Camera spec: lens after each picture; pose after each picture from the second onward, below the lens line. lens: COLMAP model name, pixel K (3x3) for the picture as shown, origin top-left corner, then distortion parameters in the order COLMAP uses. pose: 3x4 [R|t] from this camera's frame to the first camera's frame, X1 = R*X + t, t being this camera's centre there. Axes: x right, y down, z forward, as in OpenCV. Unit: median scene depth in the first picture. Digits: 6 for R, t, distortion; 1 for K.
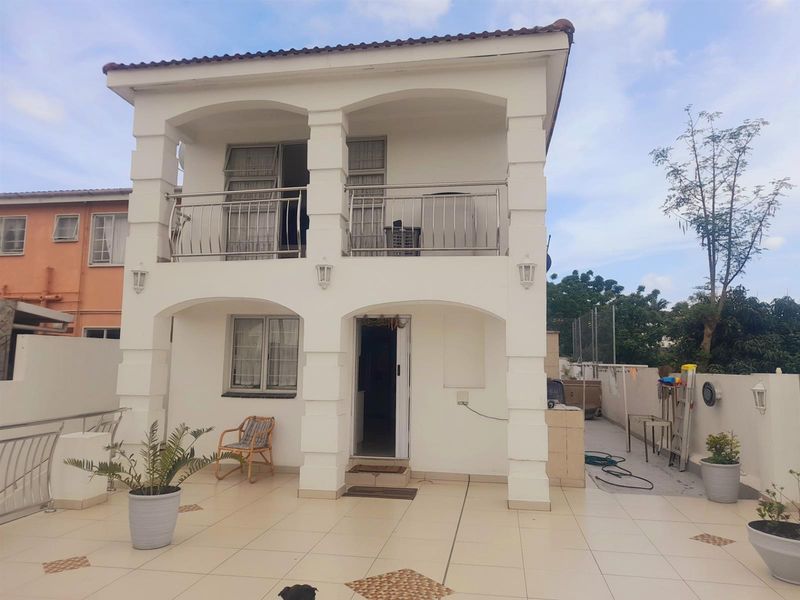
lens RADIAL K [[594.7, 0, 400.0], [0, 594.7, 300.0], [0, 0, 1]] dist [0.026842, -0.000997]
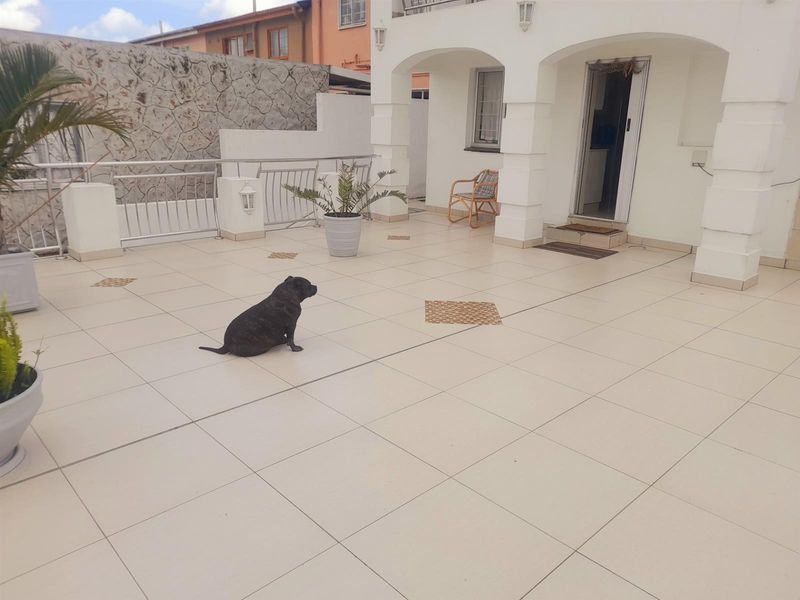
lens RADIAL K [[581.1, 0, 400.0], [0, 581.1, 300.0], [0, 0, 1]] dist [0.030542, 0.000862]
pose [[0.794354, 0.178827, -0.580536, 0.285743], [0.052006, 0.932157, 0.358300, 0.030992], [0.605224, -0.314808, 0.731163, 0.068551]]
